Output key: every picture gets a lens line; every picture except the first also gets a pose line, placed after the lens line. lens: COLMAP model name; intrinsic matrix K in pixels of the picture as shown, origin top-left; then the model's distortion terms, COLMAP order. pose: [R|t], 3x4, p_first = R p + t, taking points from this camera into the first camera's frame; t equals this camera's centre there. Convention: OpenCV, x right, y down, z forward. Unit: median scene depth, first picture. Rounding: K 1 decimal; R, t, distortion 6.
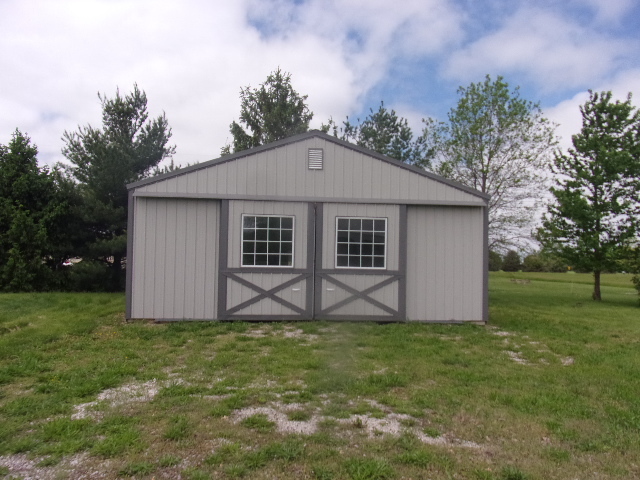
lens RADIAL K [[419.4, 0, 337.6], [0, 419.4, 241.9], [0, 0, 1]] dist [0.044560, -0.000781]
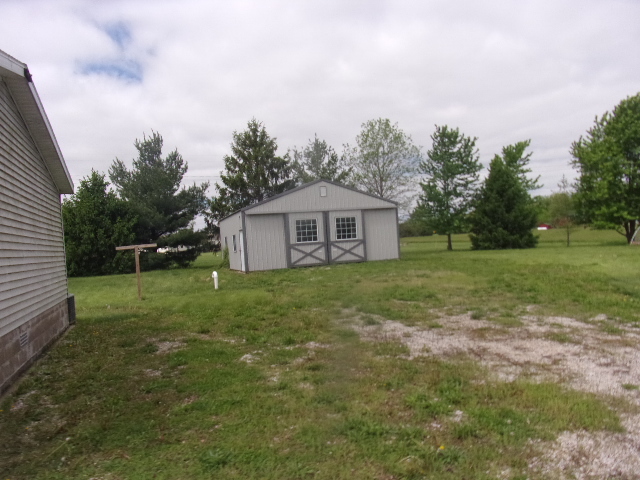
lens RADIAL K [[474.9, 0, 320.1], [0, 474.9, 253.0], [0, 0, 1]] dist [-0.019725, 0.000924]
pose [[0.964491, -0.091200, 0.247871, -0.707900], [0.074796, 0.994387, 0.074829, -0.064987], [-0.253304, -0.053632, 0.965899, -1.392980]]
